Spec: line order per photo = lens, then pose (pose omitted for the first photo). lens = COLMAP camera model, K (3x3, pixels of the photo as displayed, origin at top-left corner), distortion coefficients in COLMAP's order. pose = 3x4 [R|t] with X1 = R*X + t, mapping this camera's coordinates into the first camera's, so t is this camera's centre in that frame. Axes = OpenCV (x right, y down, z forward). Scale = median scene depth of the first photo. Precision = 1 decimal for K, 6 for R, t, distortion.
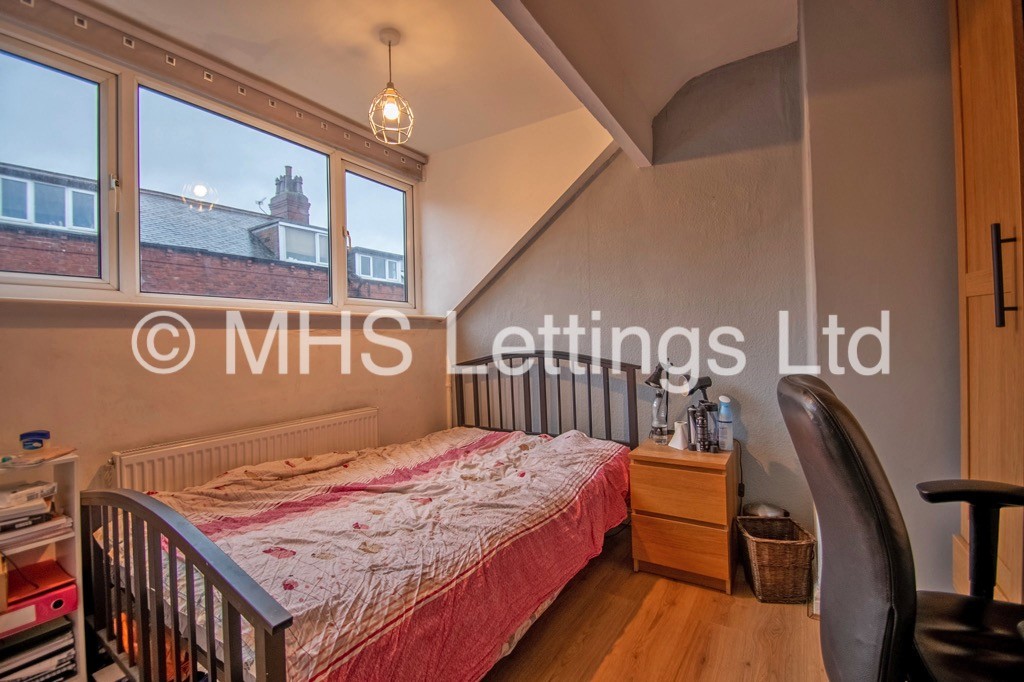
lens RADIAL K [[452.0, 0, 506.6], [0, 452.0, 341.0], [0, 0, 1]] dist [0.002050, 0.000140]
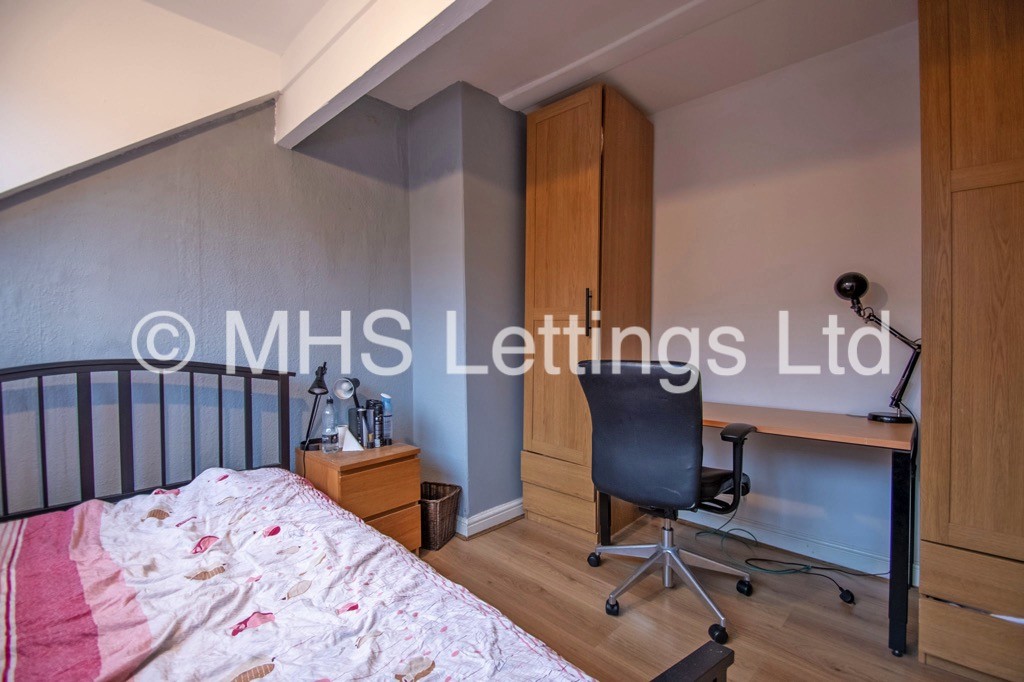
lens RADIAL K [[452.0, 0, 508.3], [0, 452.0, 343.6], [0, 0, 1]] dist [0.002050, 0.000140]
pose [[0.190805, 0.013300, 0.981538, -0.637199], [0.010371, 0.999825, -0.015563, 0.021090], [-0.981573, 0.013149, 0.190634, 0.550089]]
